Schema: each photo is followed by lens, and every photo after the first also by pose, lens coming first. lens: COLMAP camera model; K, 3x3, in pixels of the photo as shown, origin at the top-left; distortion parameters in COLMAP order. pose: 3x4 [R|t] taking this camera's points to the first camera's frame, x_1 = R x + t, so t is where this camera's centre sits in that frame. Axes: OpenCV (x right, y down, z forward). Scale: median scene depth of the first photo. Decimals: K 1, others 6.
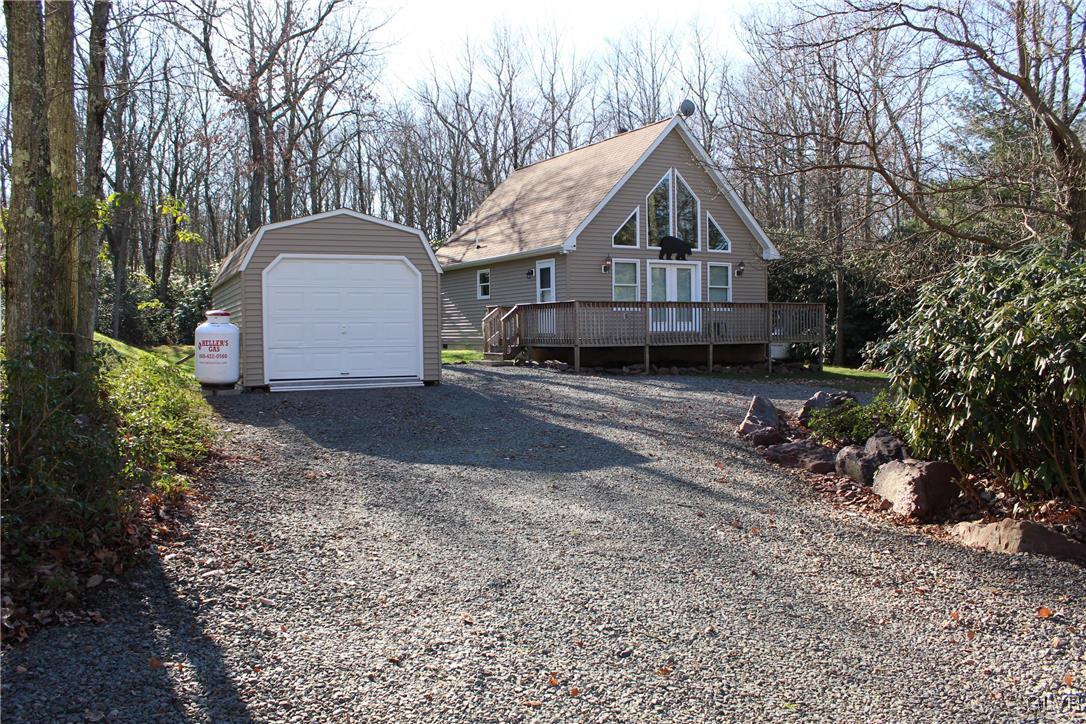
lens RADIAL K [[903.5, 0, 543.0], [0, 903.5, 362.0], [0, 0, 1]] dist [-0.177079, 0.164135]
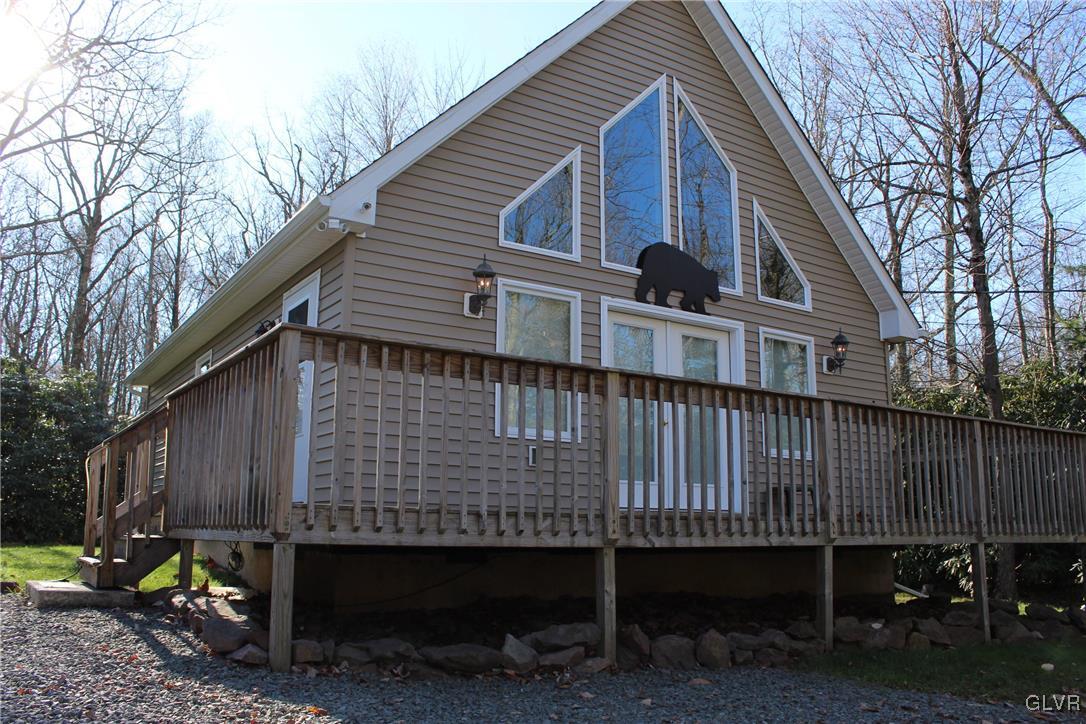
lens RADIAL K [[903.5, 0, 543.0], [0, 903.5, 362.0], [0, 0, 1]] dist [-0.177079, 0.164135]
pose [[0.997090, 0.034739, 0.067863, 0.071044], [-0.018356, 0.973354, -0.228570, -0.009825], [-0.073995, 0.226659, 0.971159, 0.675128]]
